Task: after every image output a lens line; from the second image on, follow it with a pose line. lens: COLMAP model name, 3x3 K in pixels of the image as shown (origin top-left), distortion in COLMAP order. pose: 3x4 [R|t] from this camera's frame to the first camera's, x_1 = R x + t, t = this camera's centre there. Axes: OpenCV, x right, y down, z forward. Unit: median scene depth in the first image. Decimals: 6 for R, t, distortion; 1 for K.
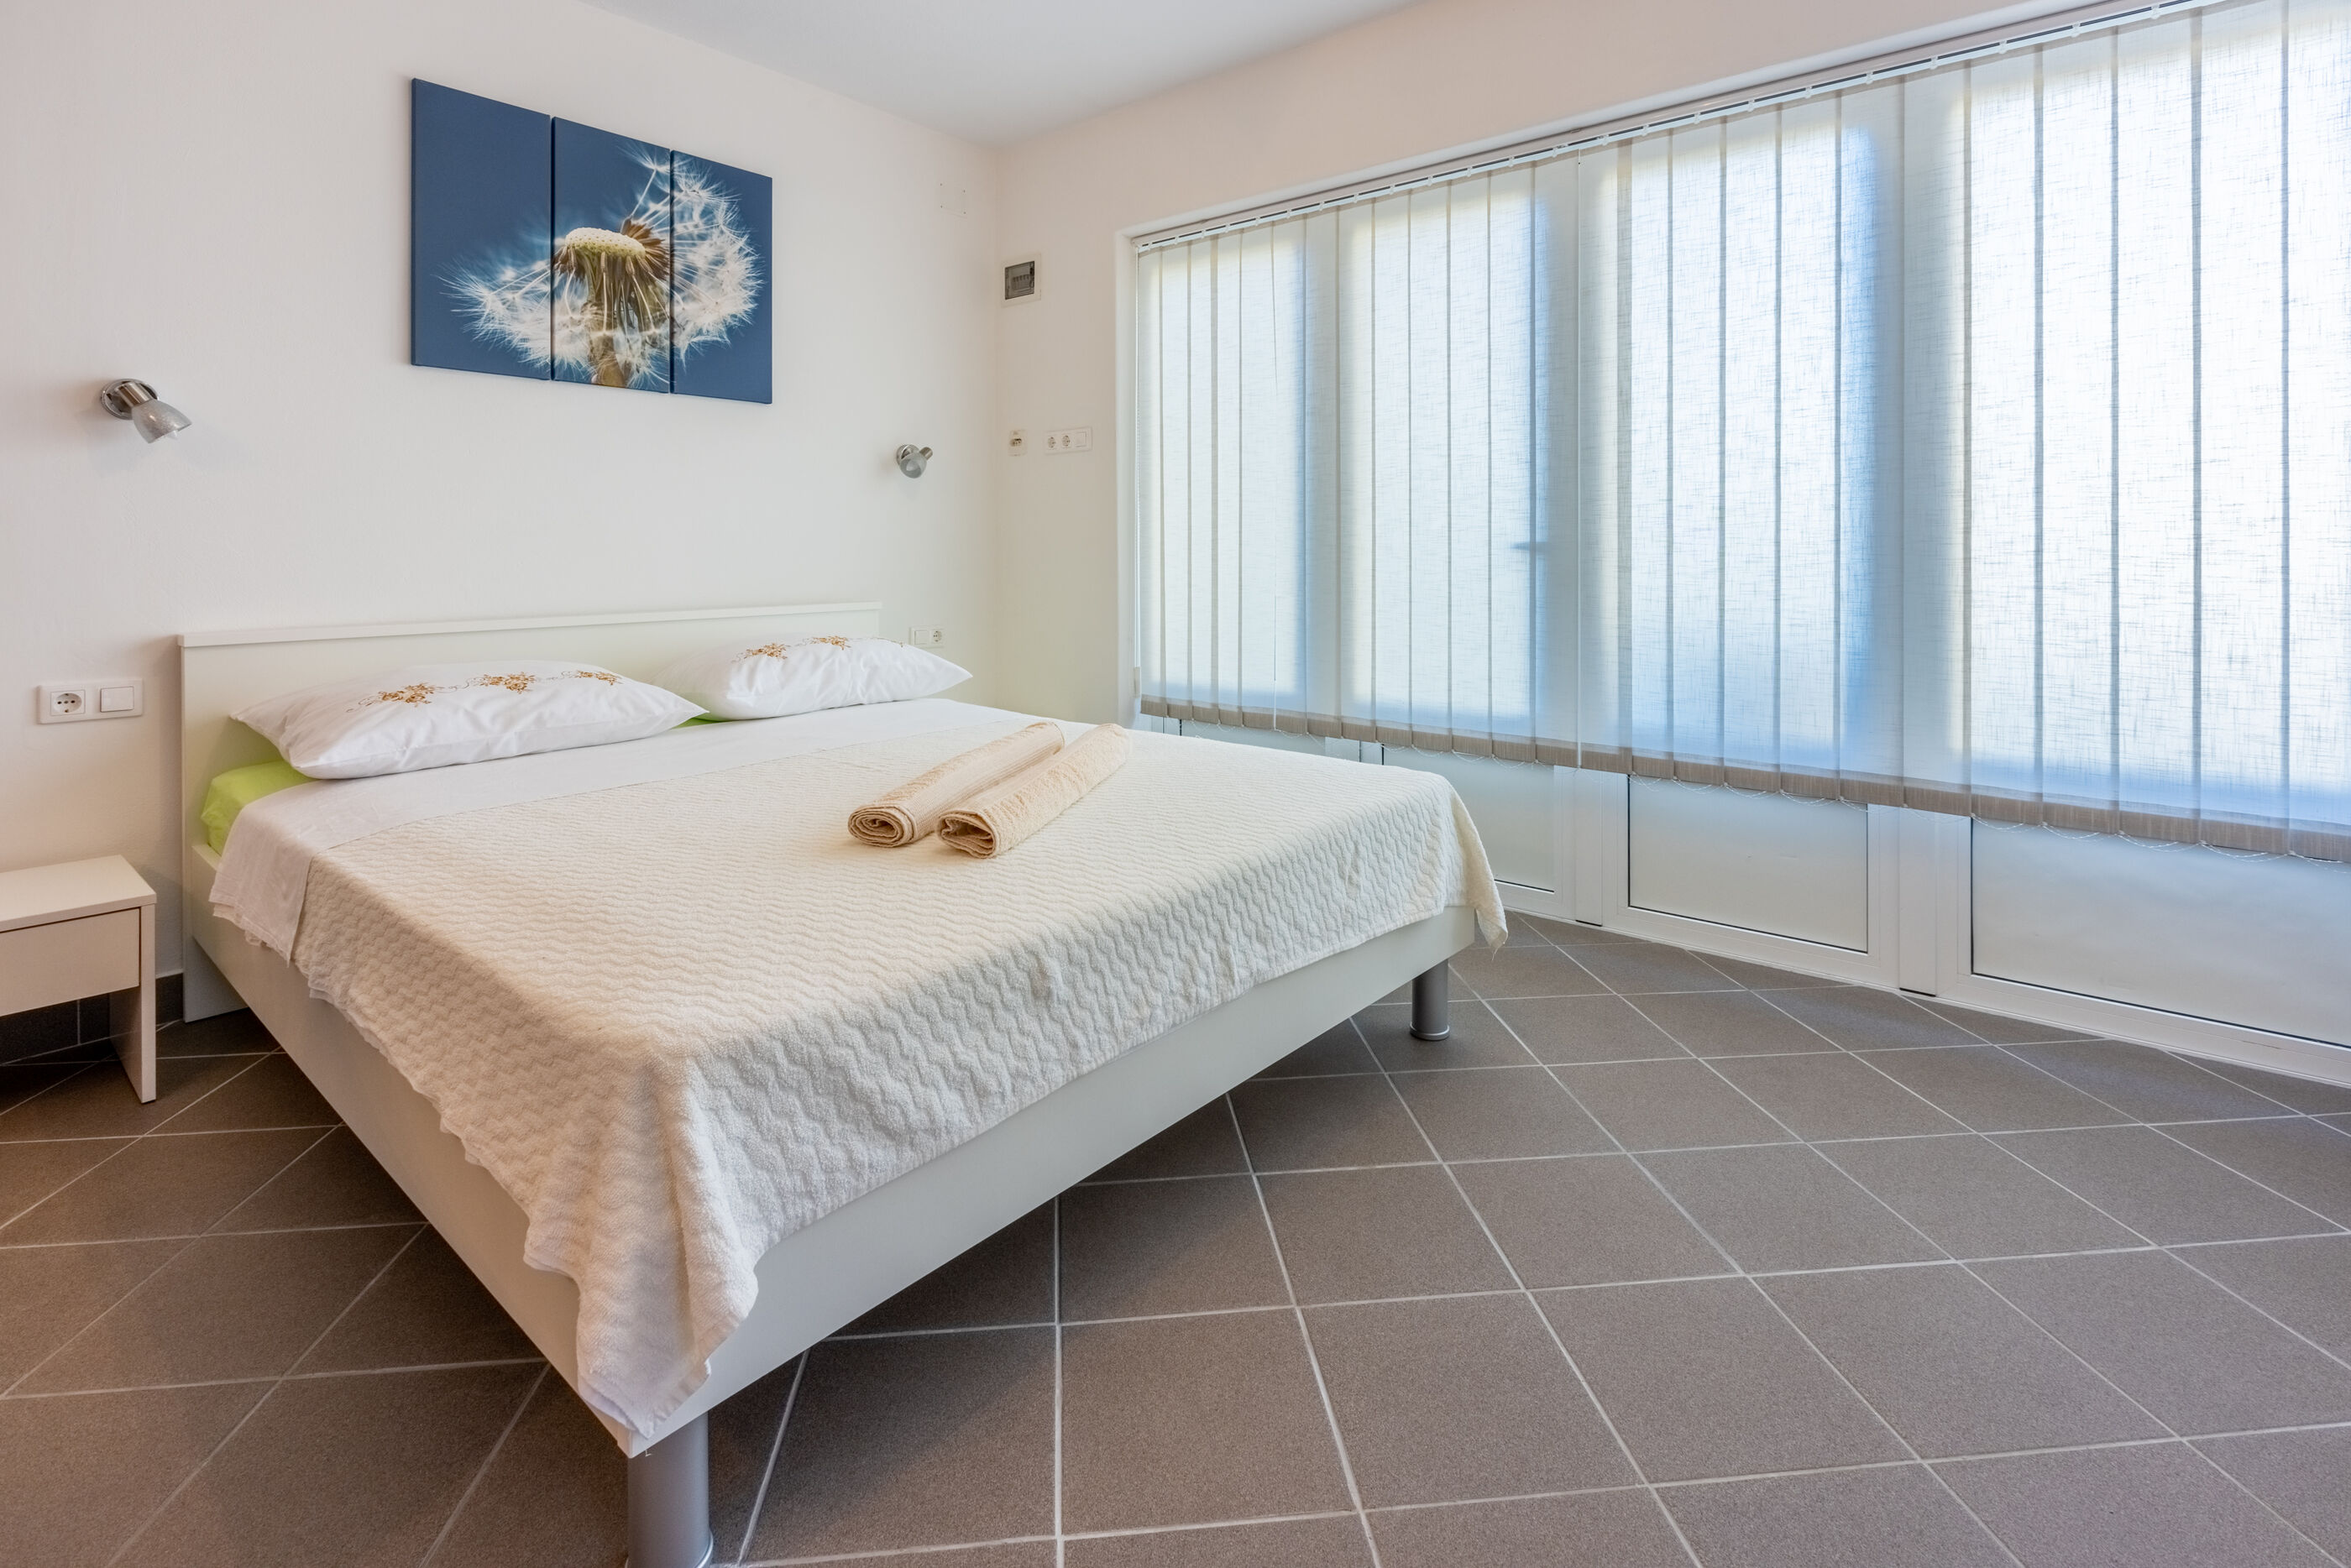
lens RADIAL K [[1081.3, 0, 1218.4], [0, 1081.3, 558.0], [0, 0, 1]] dist [0.013348, -0.003015]
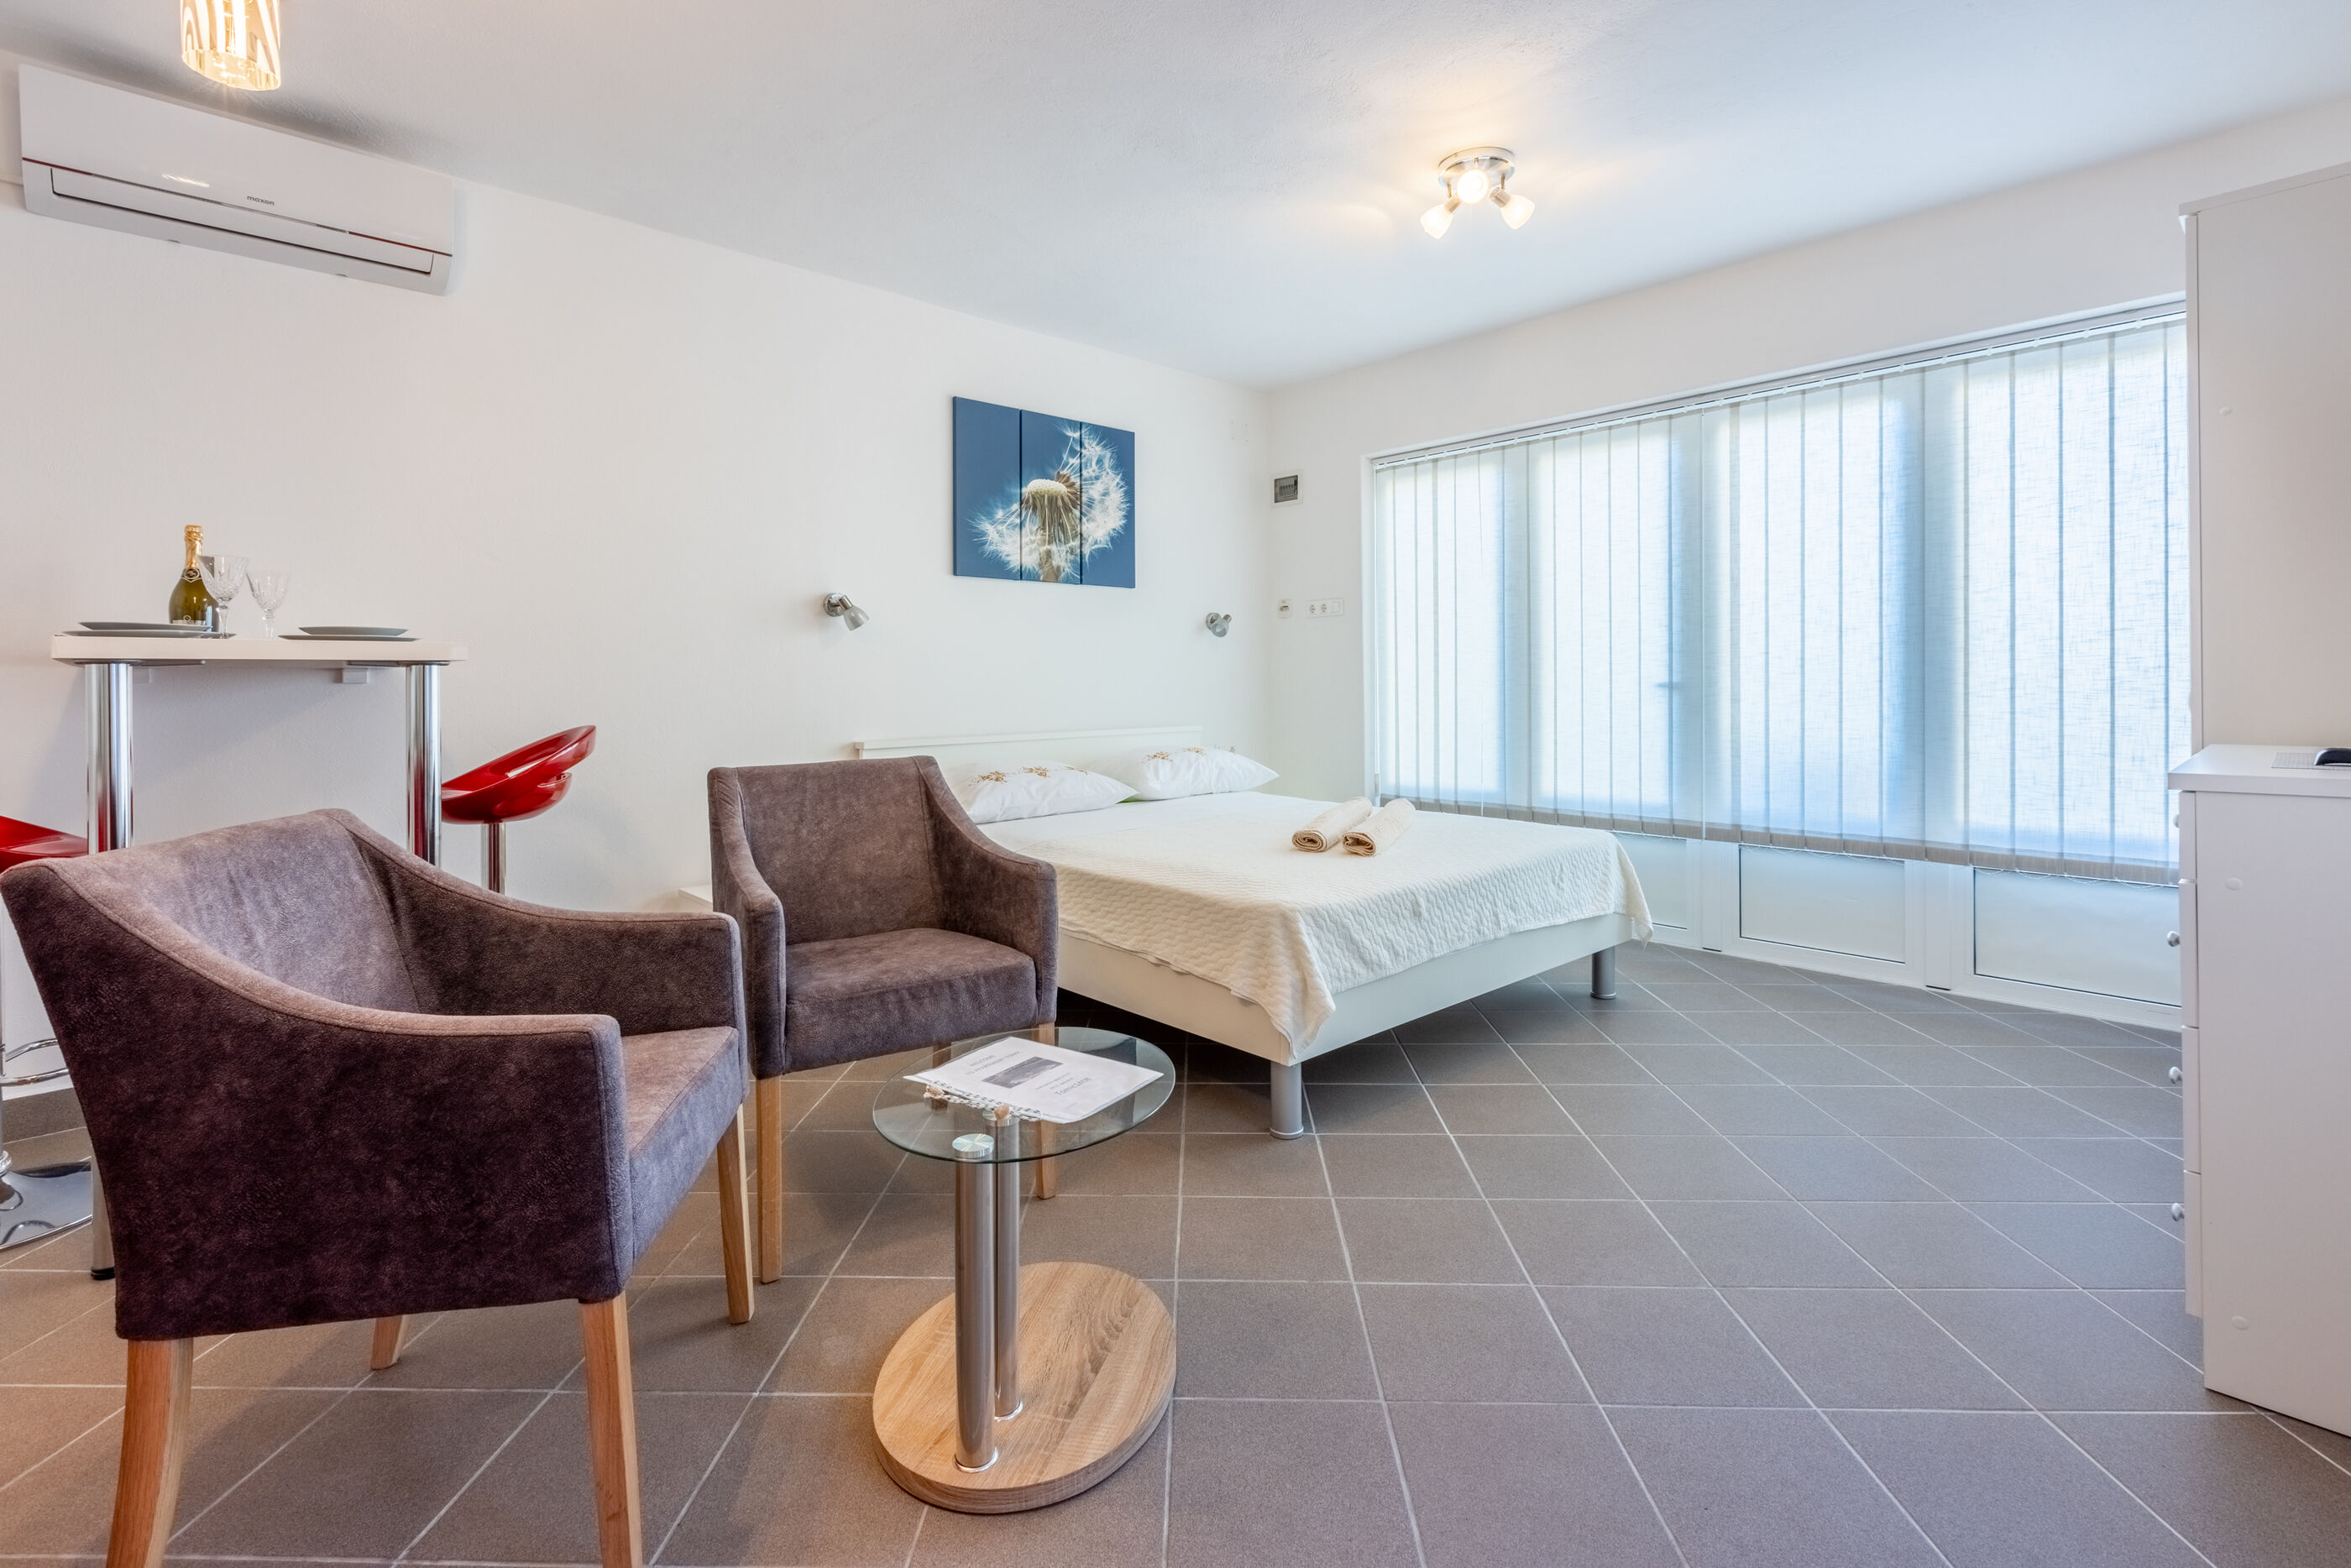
lens RADIAL K [[1081.3, 0, 1285.8], [0, 1081.3, 691.5], [0, 0, 1]] dist [0.013348, -0.003015]
pose [[0.997890, -0.003209, -0.064841, -0.138617], [0.003343, 0.999992, 0.001958, -0.007407], [0.064834, -0.002171, 0.997894, -0.513296]]
